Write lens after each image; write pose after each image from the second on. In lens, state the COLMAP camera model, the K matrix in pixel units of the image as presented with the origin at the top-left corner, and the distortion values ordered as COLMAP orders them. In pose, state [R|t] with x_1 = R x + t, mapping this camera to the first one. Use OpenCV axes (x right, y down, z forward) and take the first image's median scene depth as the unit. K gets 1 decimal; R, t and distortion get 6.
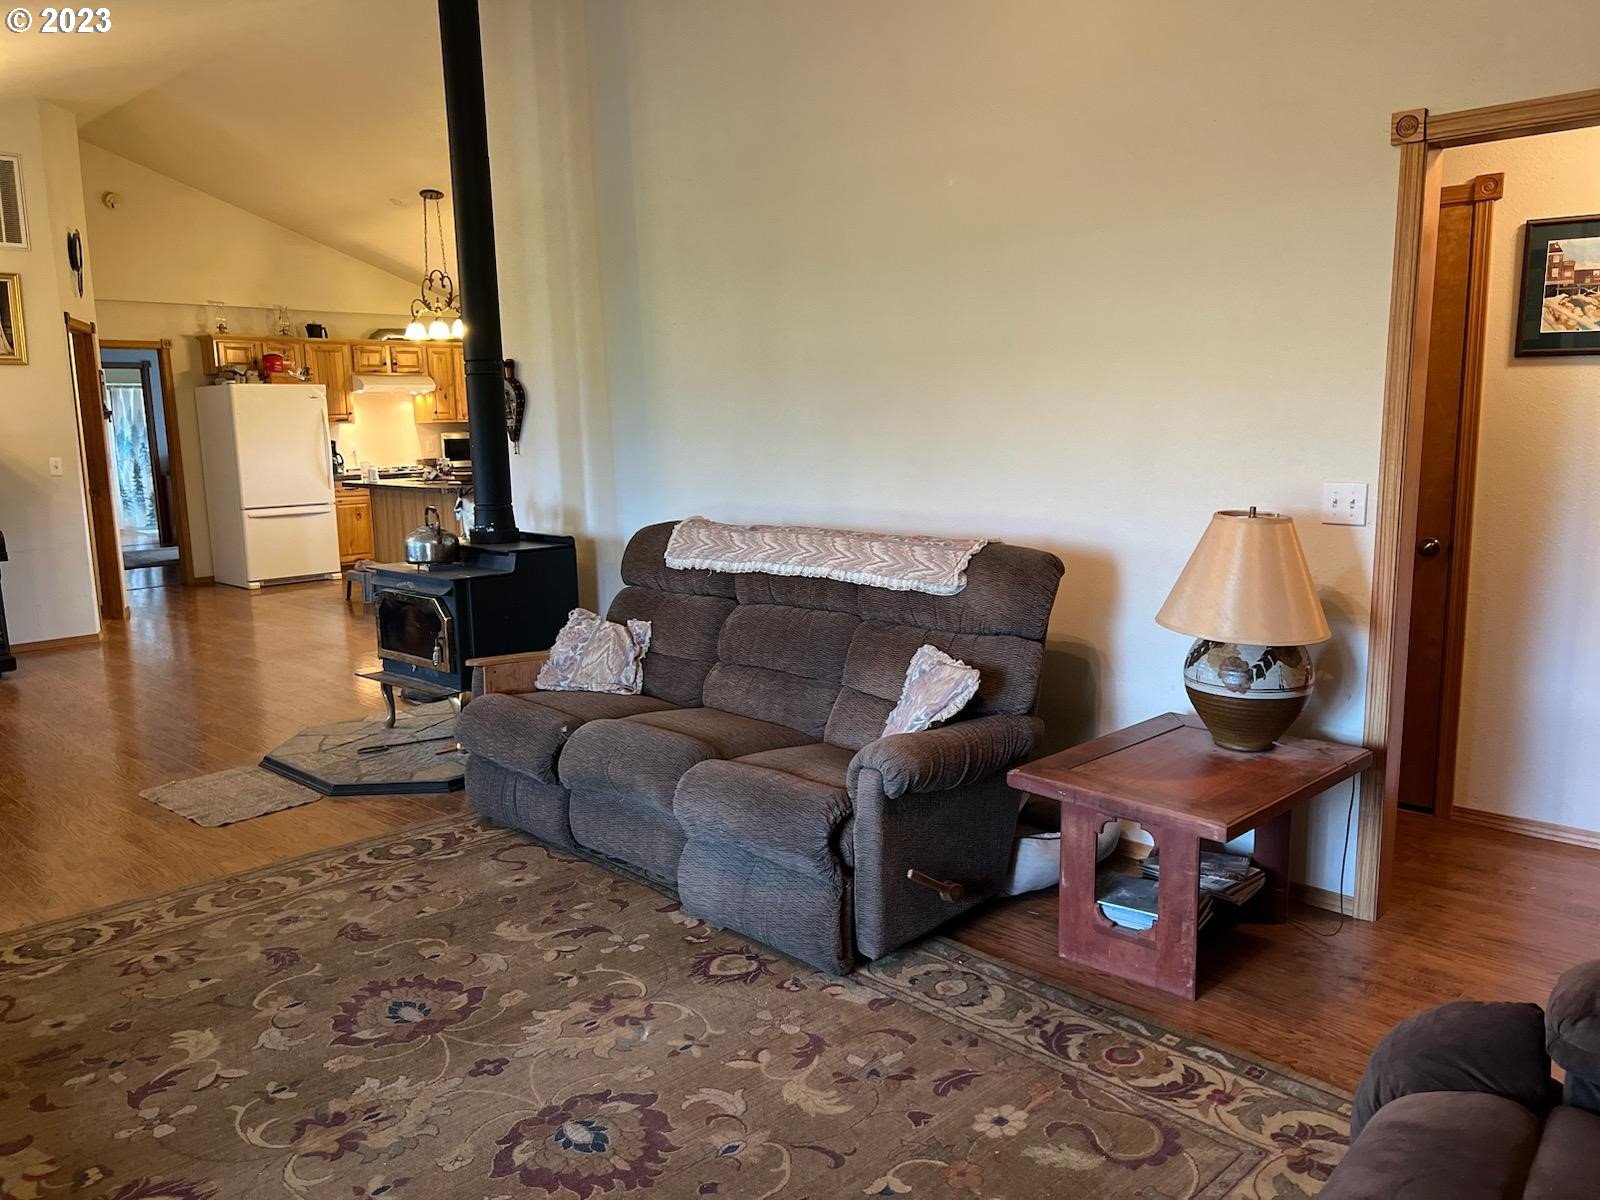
lens RADIAL K [[1209.5, 0, 798.8], [0, 1209.5, 604.8], [0, 0, 1]] dist [0.010375, 0.002128]
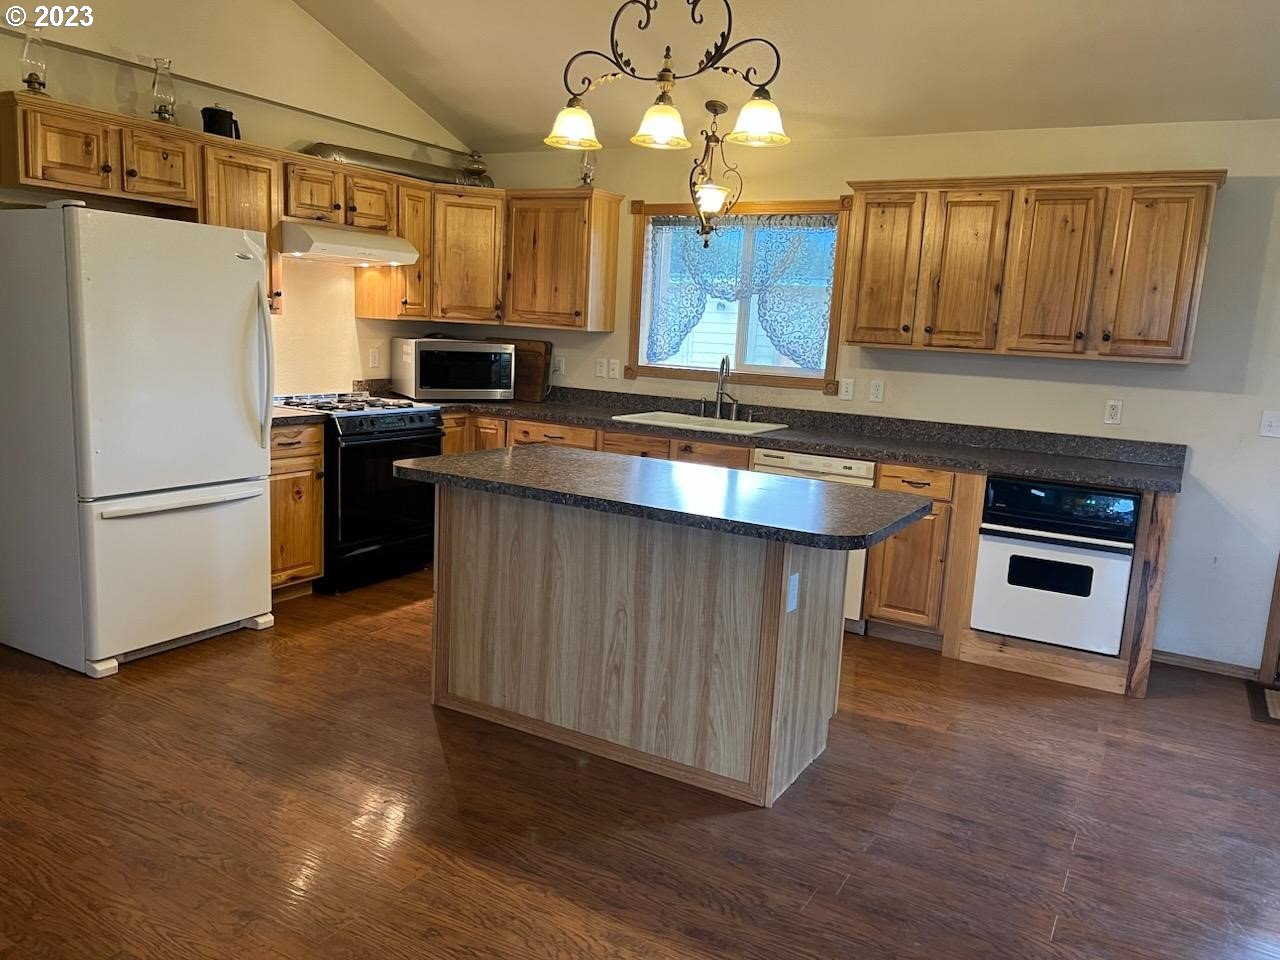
lens RADIAL K [[967.6, 0, 641.0], [0, 967.6, 480.5], [0, 0, 1]] dist [0.010375, 0.002128]
pose [[0.964980, 0.028577, 0.260761, -0.329012], [-0.031408, 0.999484, 0.006697, -0.086732], [-0.260436, -0.014653, 0.965380, 0.562682]]
